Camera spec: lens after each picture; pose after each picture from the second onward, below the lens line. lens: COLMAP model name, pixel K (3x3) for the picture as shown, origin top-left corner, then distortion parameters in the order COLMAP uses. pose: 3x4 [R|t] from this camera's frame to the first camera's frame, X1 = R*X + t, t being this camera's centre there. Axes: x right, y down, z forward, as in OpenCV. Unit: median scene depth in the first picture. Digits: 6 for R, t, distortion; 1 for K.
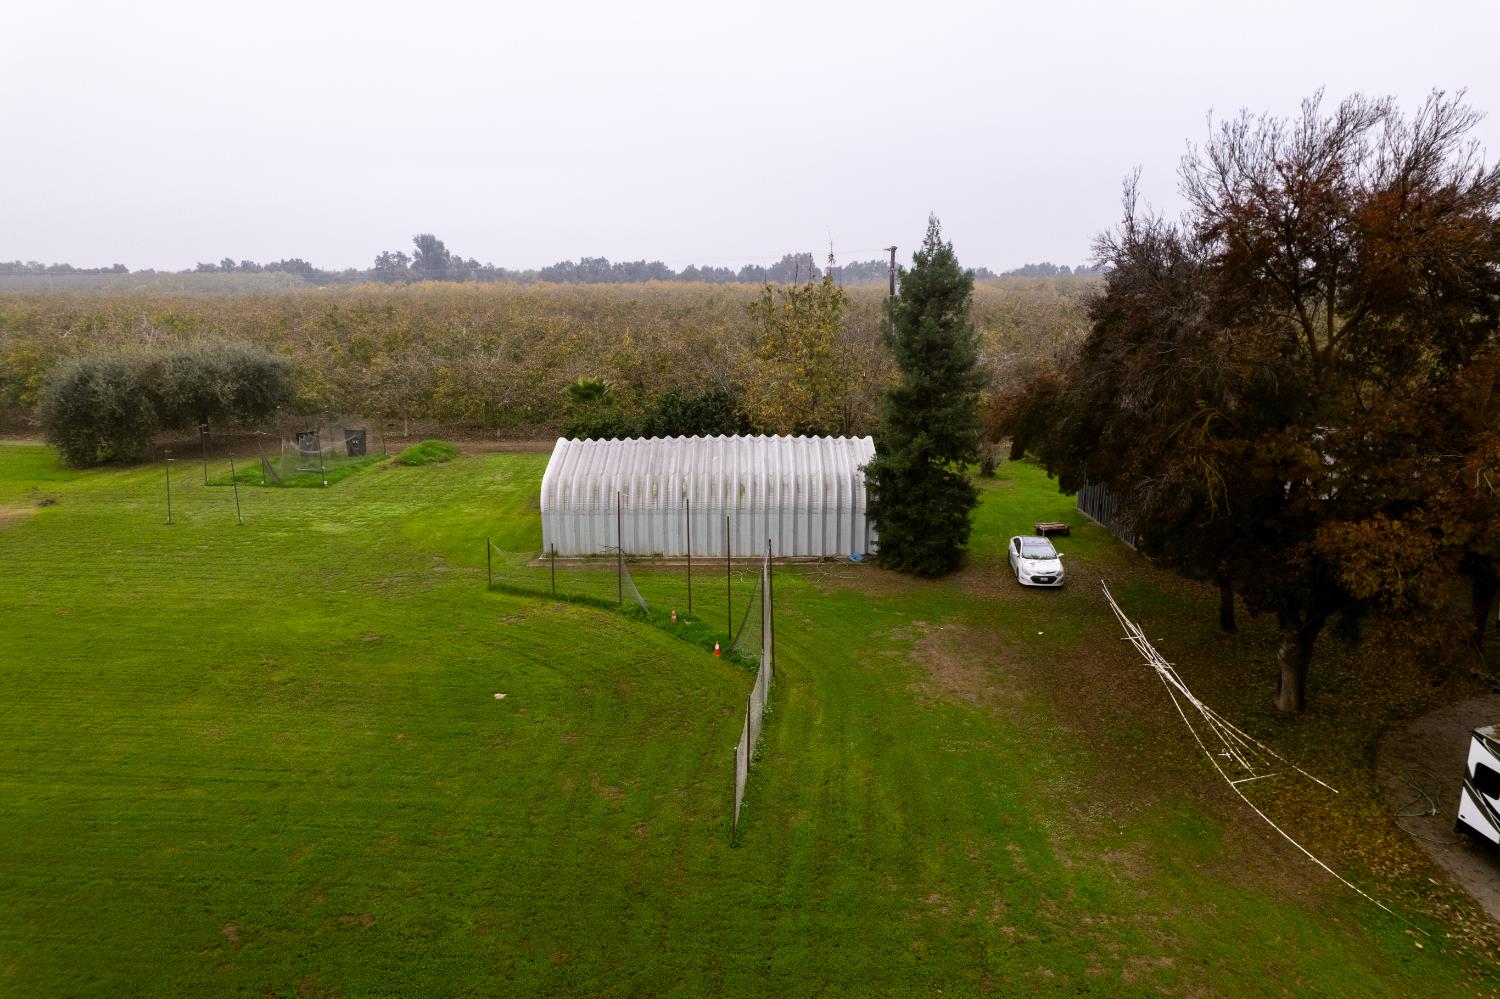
lens RADIAL K [[963.3, 0, 763.1], [0, 963.3, 508.5], [0, 0, 1]] dist [-0.058058, 0.052248]
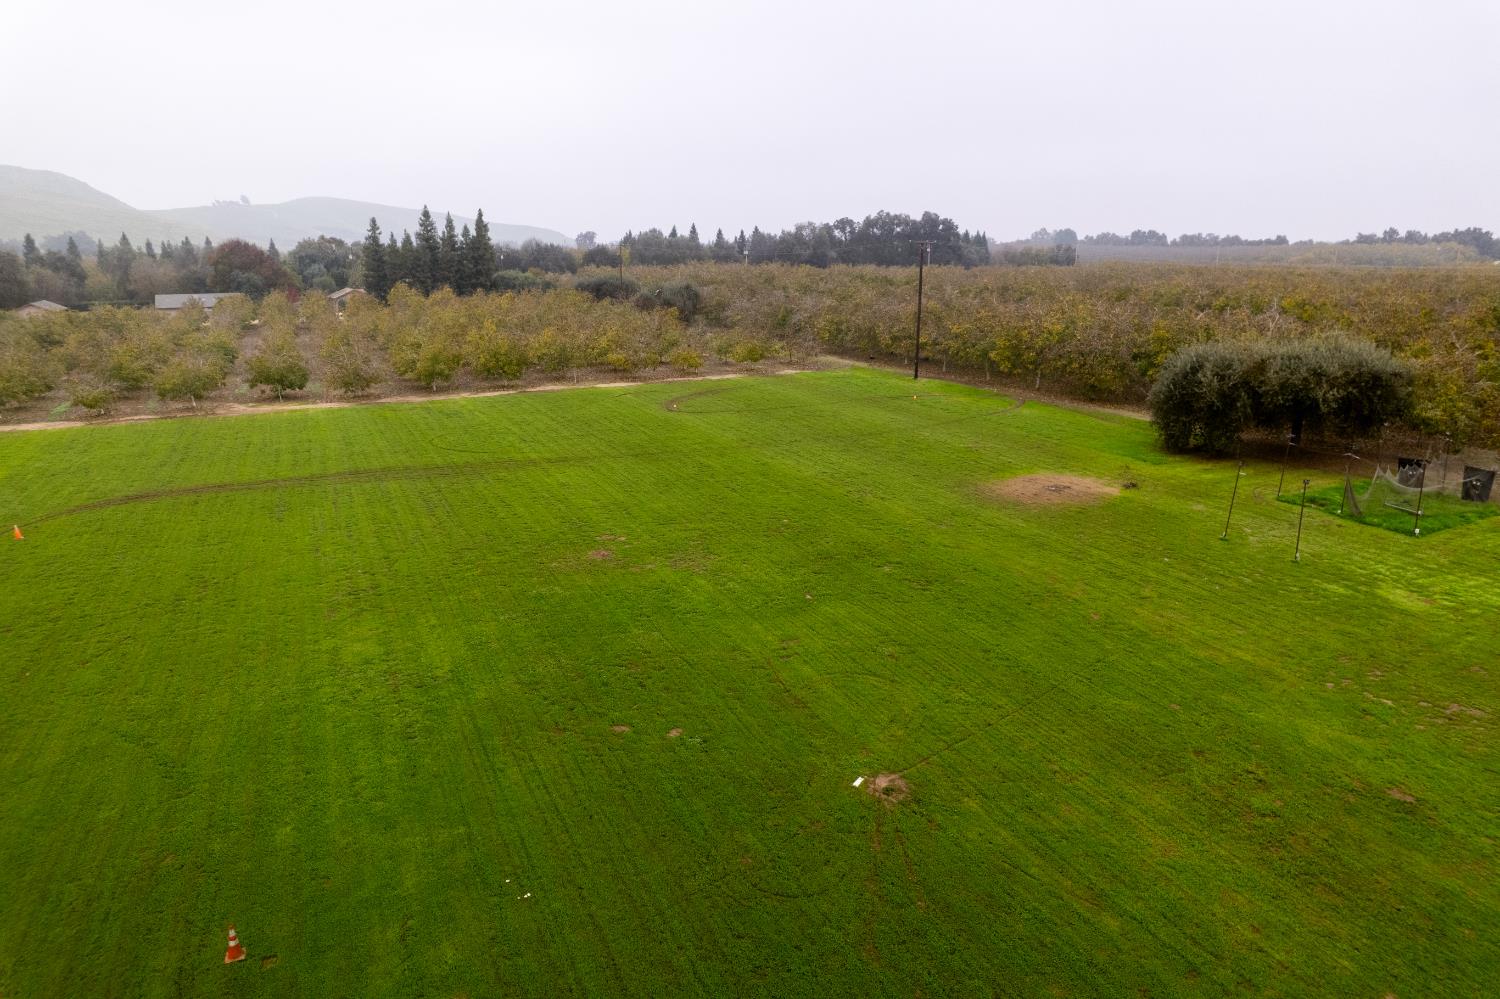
lens RADIAL K [[963.3, 0, 742.2], [0, 963.3, 502.1], [0, 0, 1]] dist [-0.058058, 0.052248]
pose [[0.467819, 0.213407, -0.857673, -0.034606], [-0.192526, 0.971714, 0.136770, -0.043402], [0.862600, 0.101141, 0.495673, 0.086885]]
